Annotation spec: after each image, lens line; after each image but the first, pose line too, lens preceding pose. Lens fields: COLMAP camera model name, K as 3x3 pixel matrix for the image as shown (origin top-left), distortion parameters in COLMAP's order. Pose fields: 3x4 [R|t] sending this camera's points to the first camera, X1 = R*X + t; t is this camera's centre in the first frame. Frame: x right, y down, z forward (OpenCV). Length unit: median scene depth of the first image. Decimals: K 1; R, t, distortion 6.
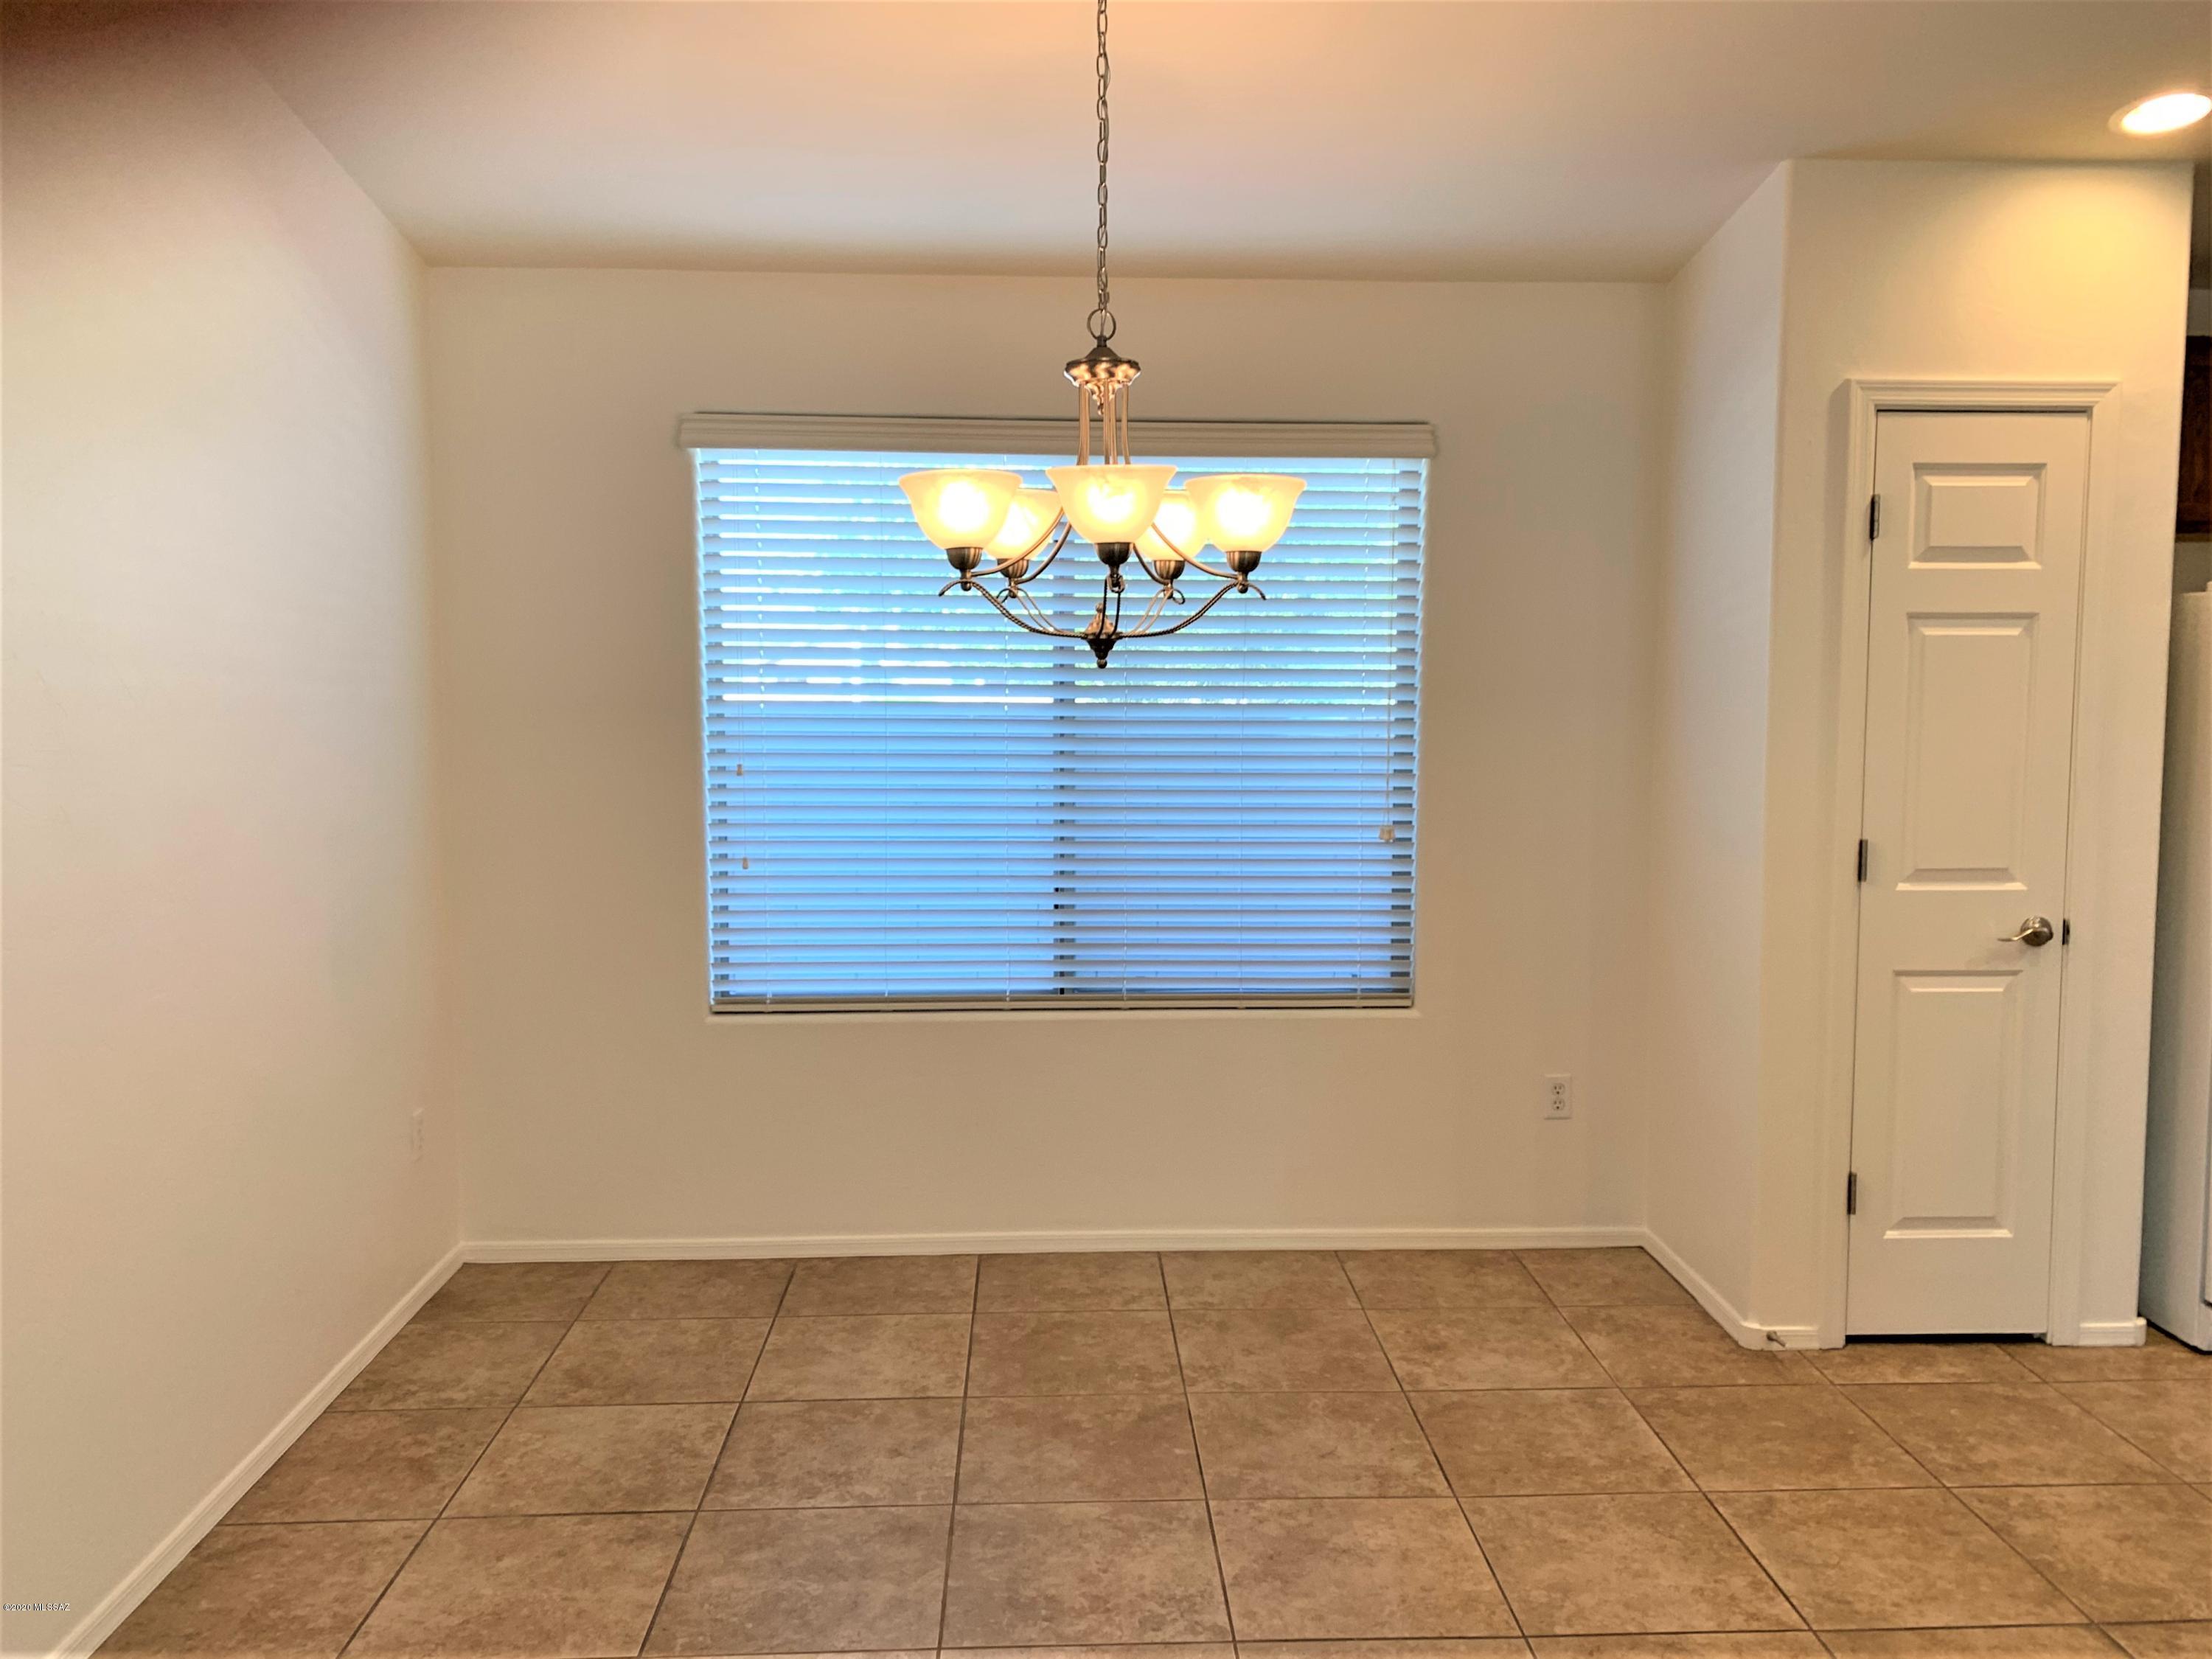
lens RADIAL K [[1759.8, 0, 1108.1], [0, 1759.8, 798.5], [0, 0, 1]] dist [0.009001, -0.006228]
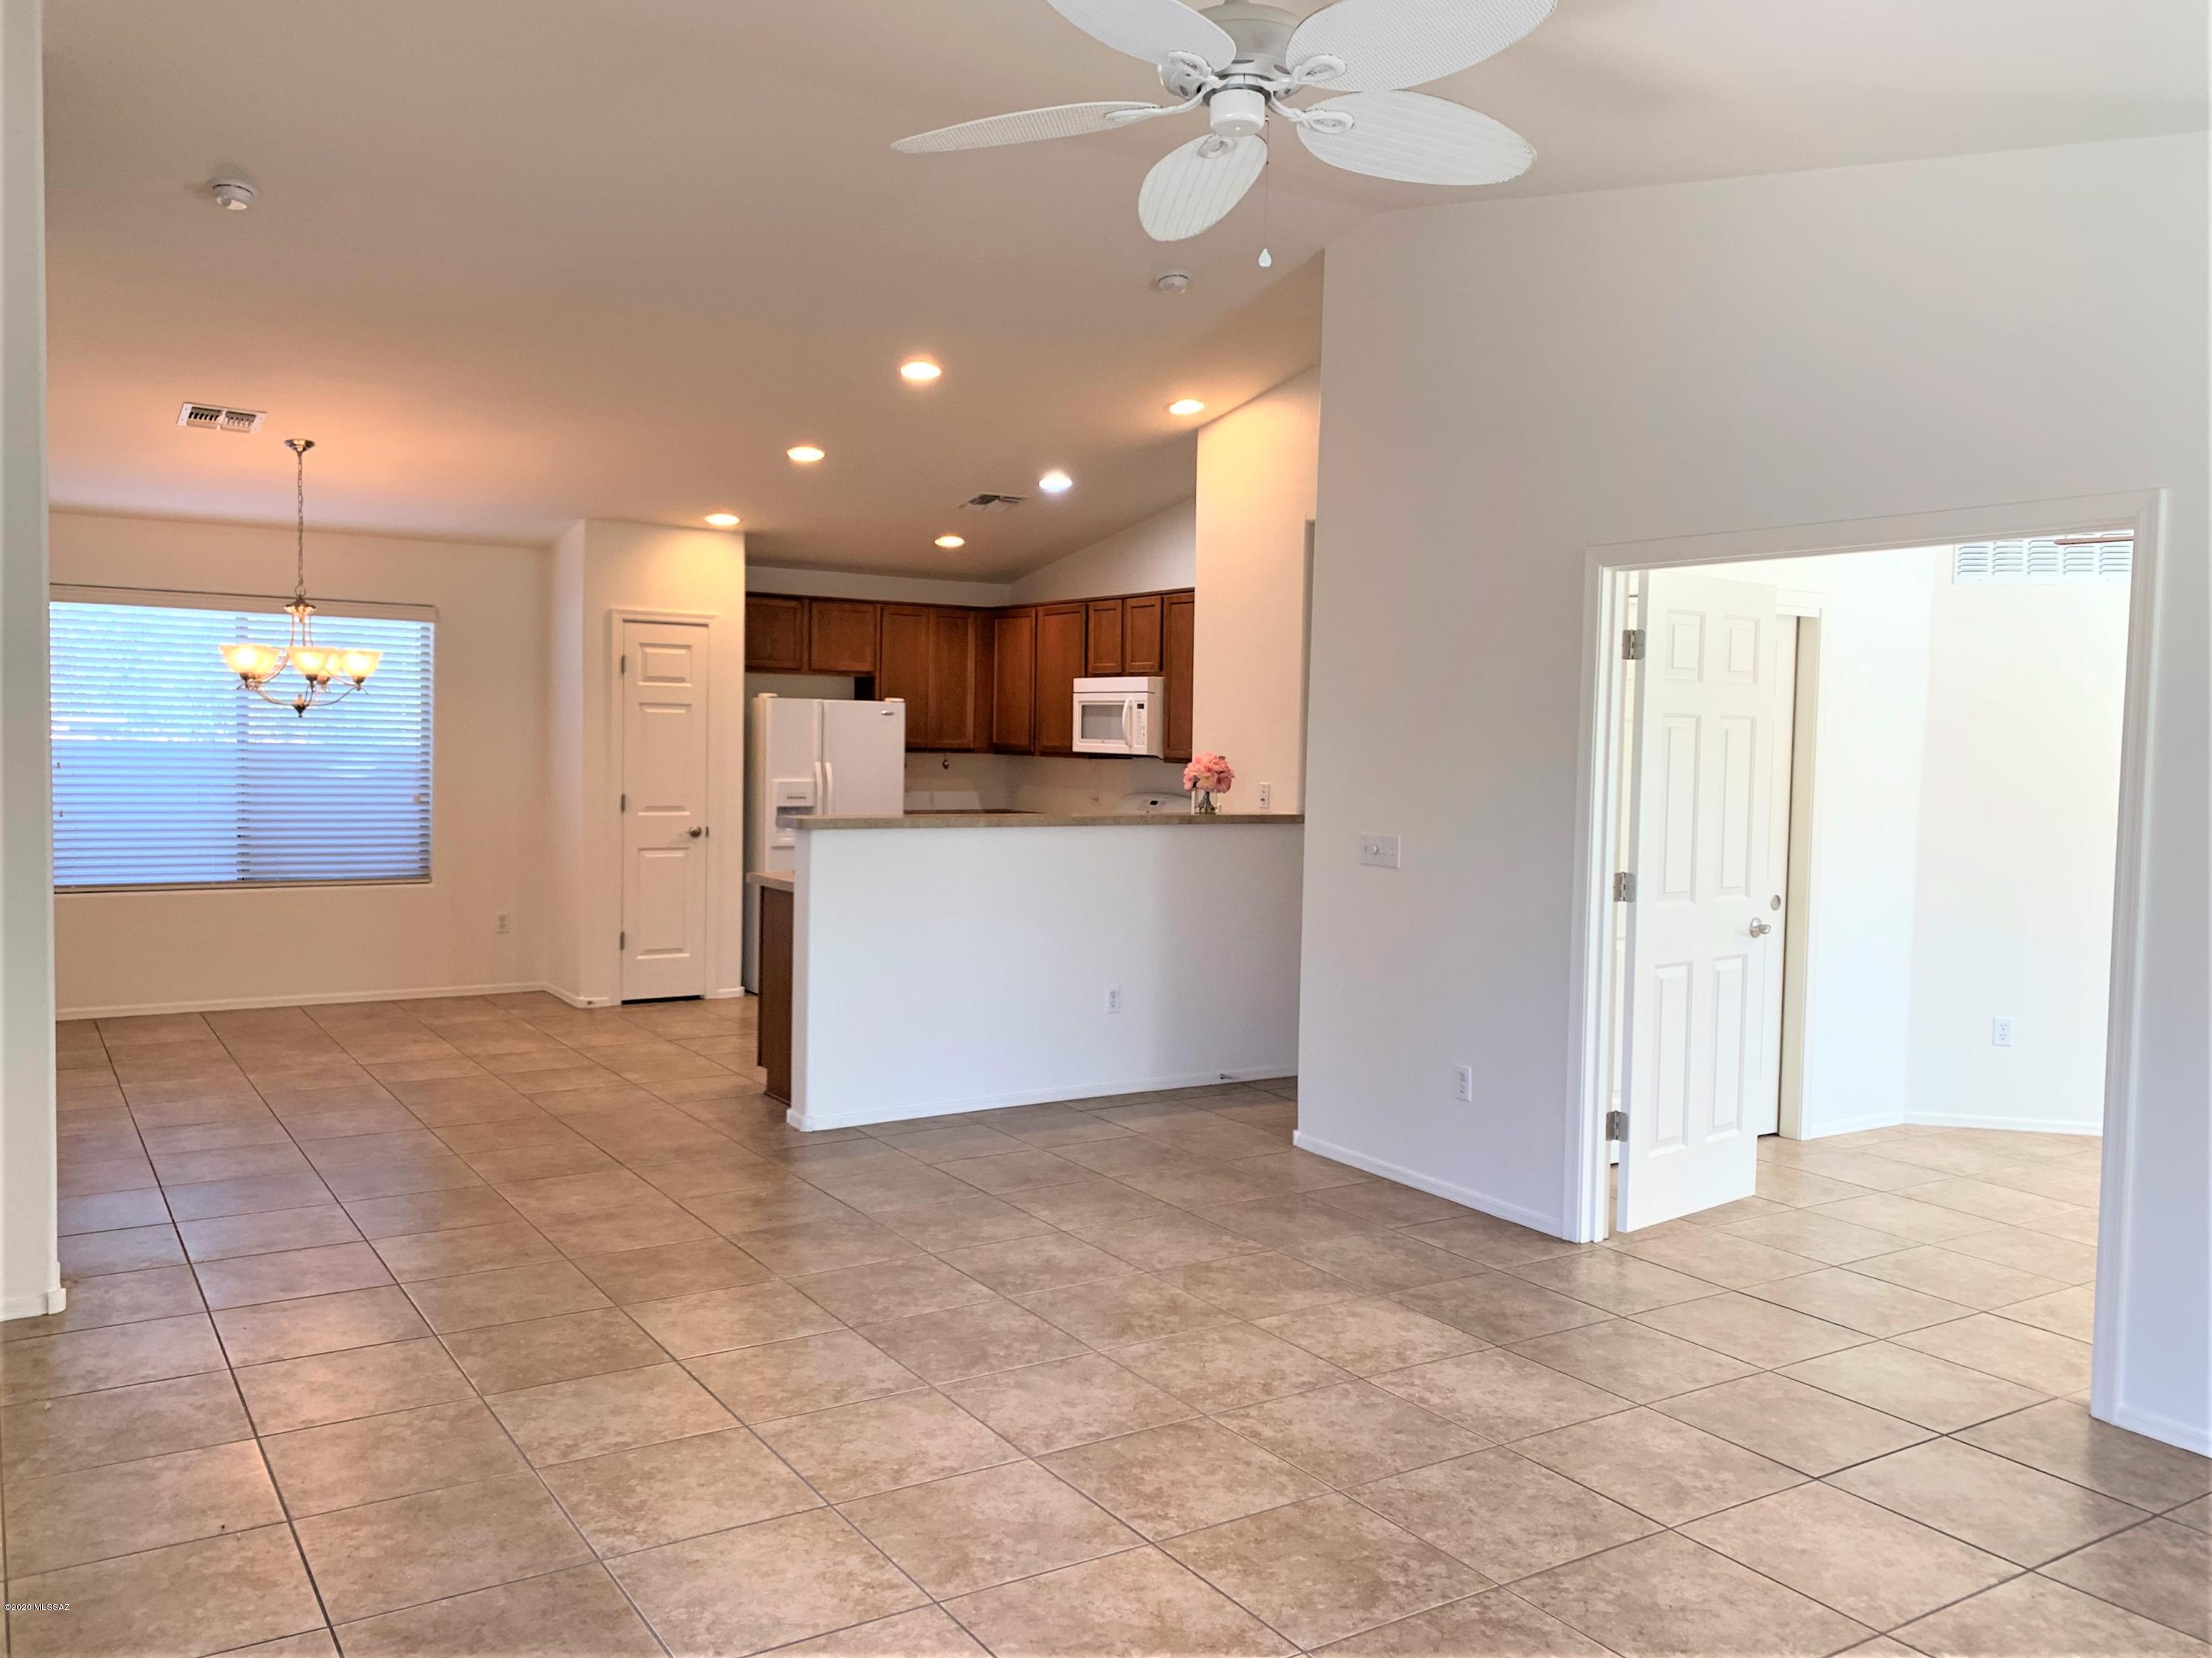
lens RADIAL K [[1769.4, 0, 1106.0], [0, 1769.4, 829.0], [0, 0, 1]] dist [0.078080, -0.138159]
pose [[0.865445, -0.010582, 0.500893, -0.238286], [0.019415, 0.999734, -0.012424, 0.118633], [-0.500628, 0.020477, 0.865420, -1.521732]]
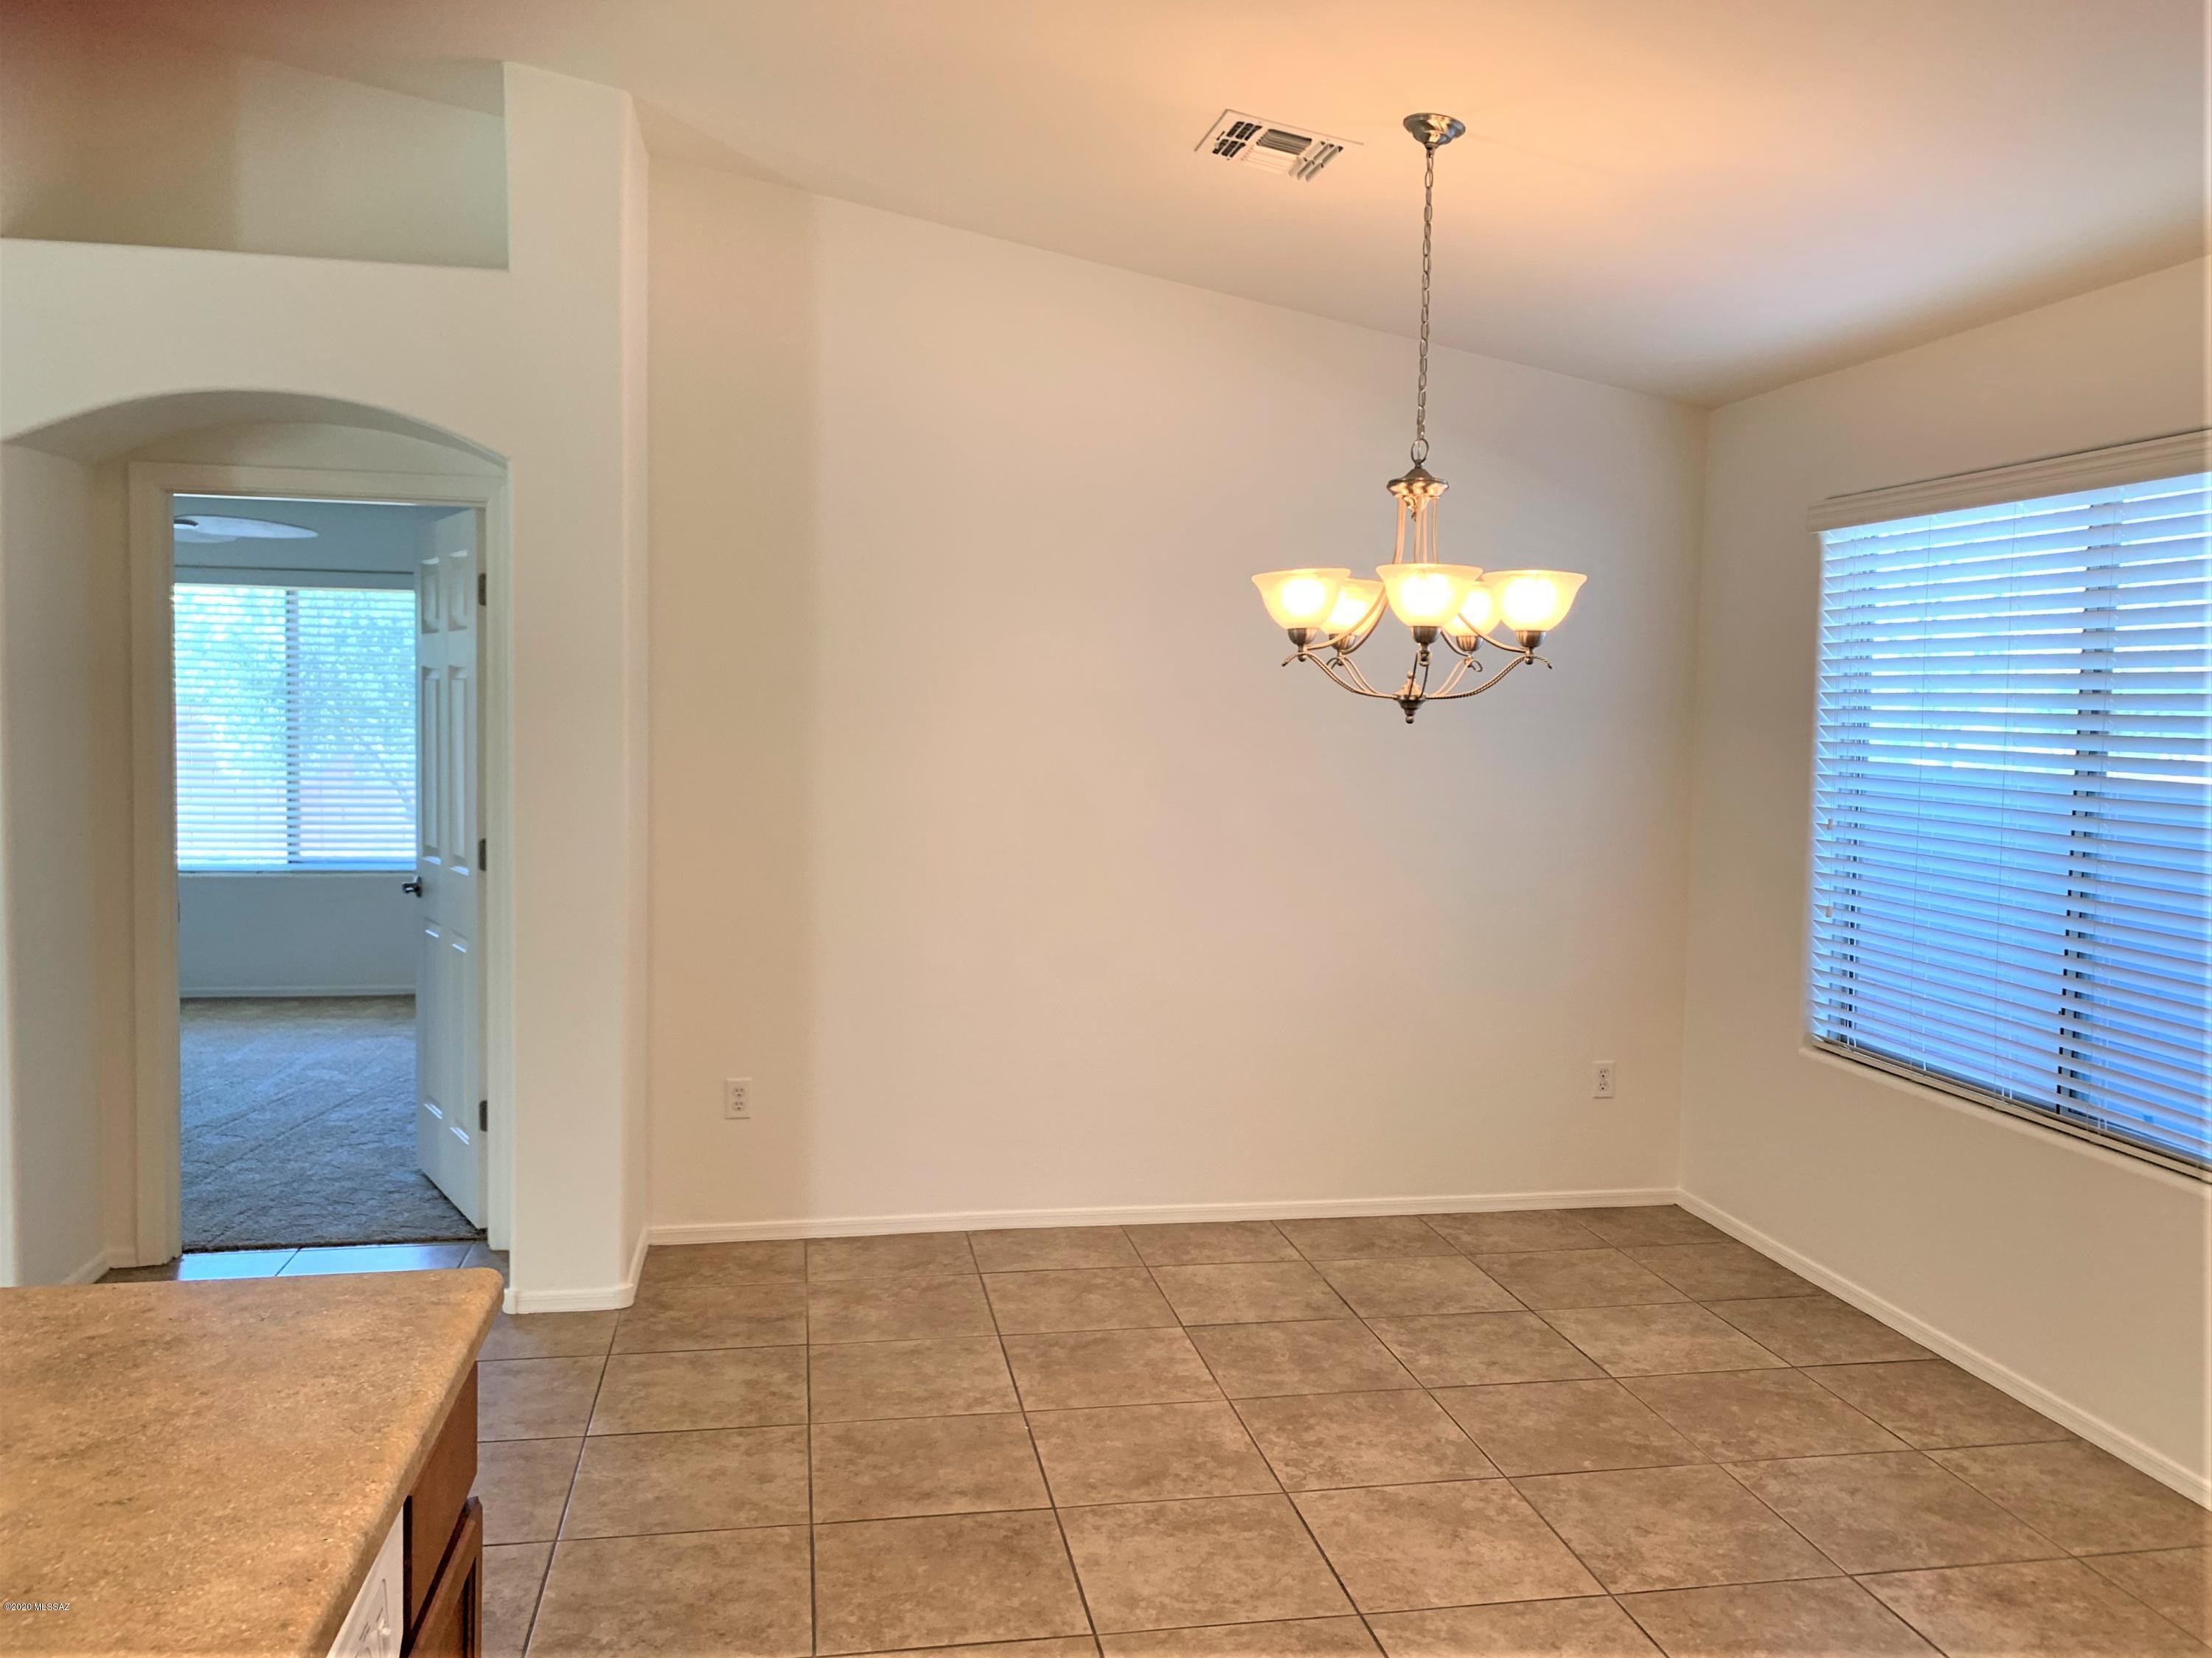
lens RADIAL K [[1839.1, 0, 1173.6], [0, 1839.1, 795.4], [0, 0, 1]] dist [-0.005562, -0.005835]
pose [[0.152668, 0.061368, -0.986370, 0.975597], [-0.105633, 0.993366, 0.045454, -0.050372], [0.982616, 0.097254, 0.158137, 0.489476]]
